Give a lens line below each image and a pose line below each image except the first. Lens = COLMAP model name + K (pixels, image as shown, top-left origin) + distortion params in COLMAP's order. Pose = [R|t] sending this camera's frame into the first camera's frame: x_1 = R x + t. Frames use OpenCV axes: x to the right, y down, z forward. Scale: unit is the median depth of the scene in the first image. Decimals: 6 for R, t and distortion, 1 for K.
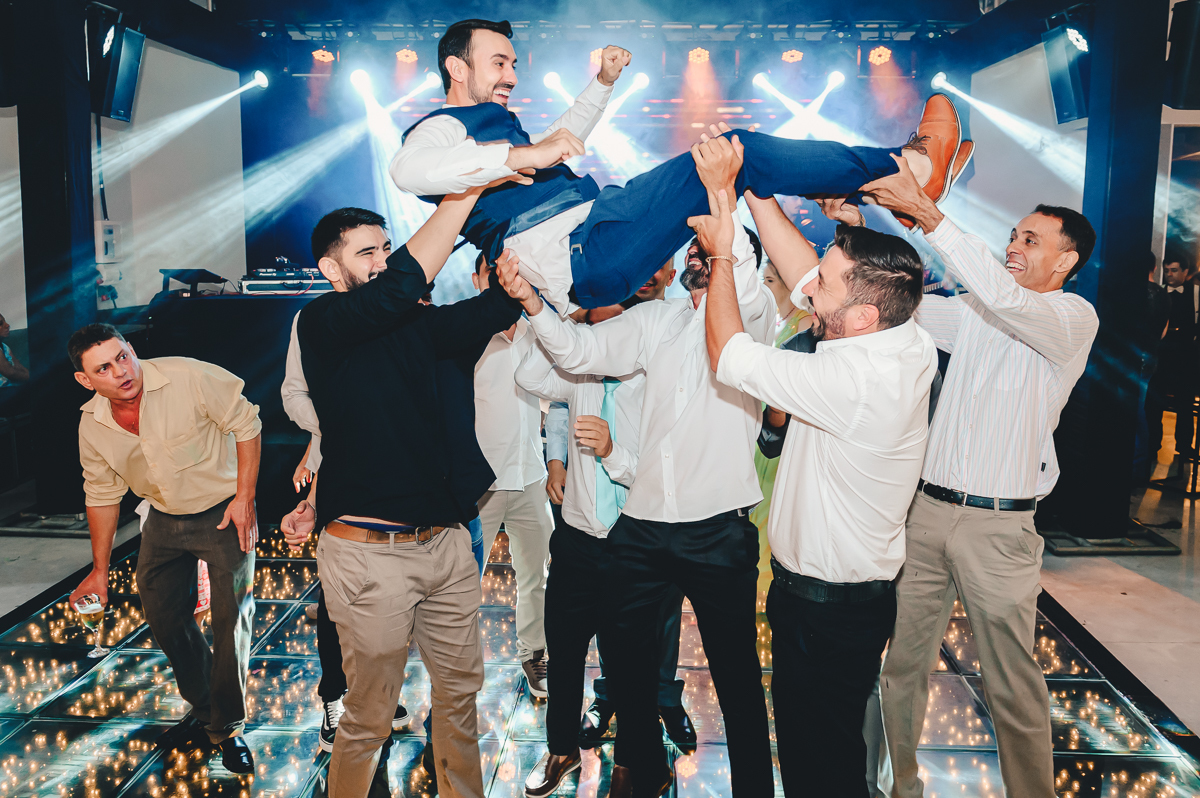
lens RADIAL K [[986.5, 0, 612.1], [0, 986.5, 352.3], [0, 0, 1]] dist [-0.015191, -0.006197]
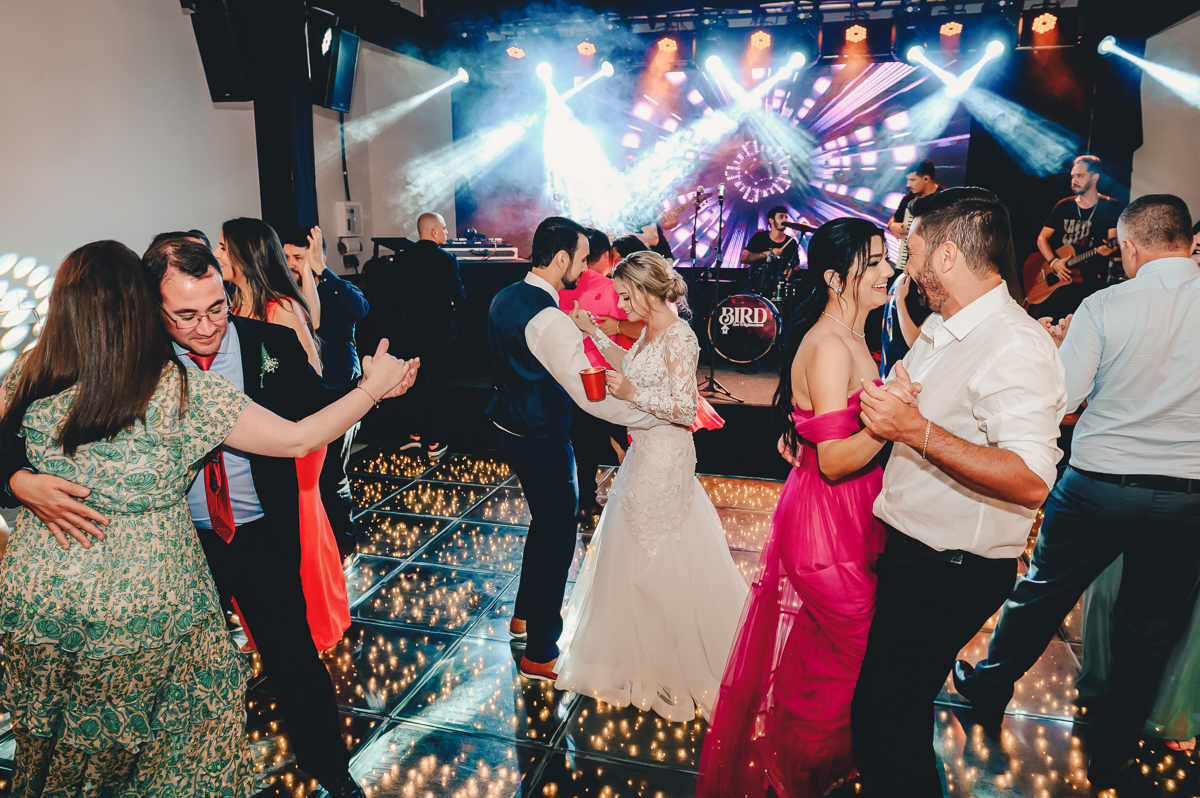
lens RADIAL K [[822.7, 0, 603.5], [0, 822.7, 400.9], [0, 0, 1]] dist [-0.012523, 0.002109]
pose [[0.973804, 0.041348, -0.223598, 0.055160], [-0.019921, 0.995061, 0.097246, 0.011800], [0.226514, -0.090244, 0.969818, 0.085254]]
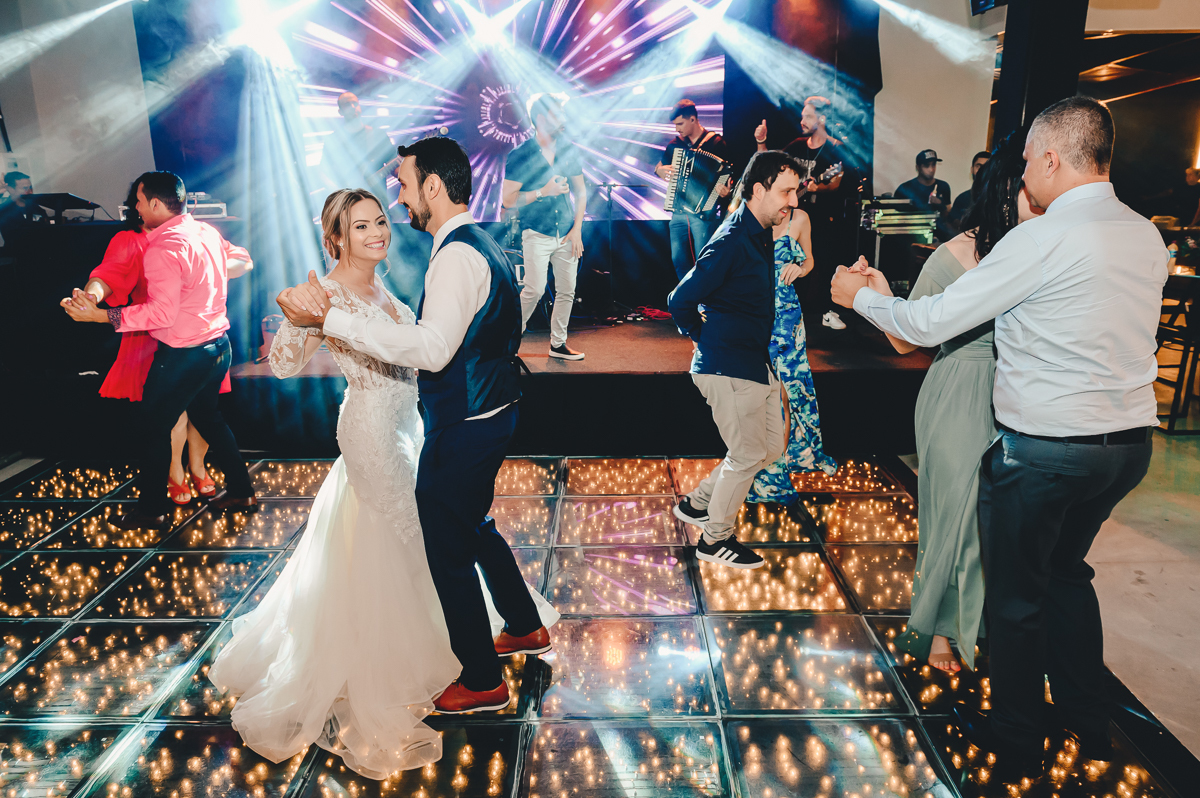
lens RADIAL K [[822.7, 0, 605.6], [0, 822.7, 400.9], [0, 0, 1]] dist [-0.012523, 0.002109]
pose [[0.998871, -0.030848, 0.036132, 0.070522], [0.025259, 0.988957, 0.146036, 0.011104], [-0.040238, -0.144959, 0.988619, 0.206402]]
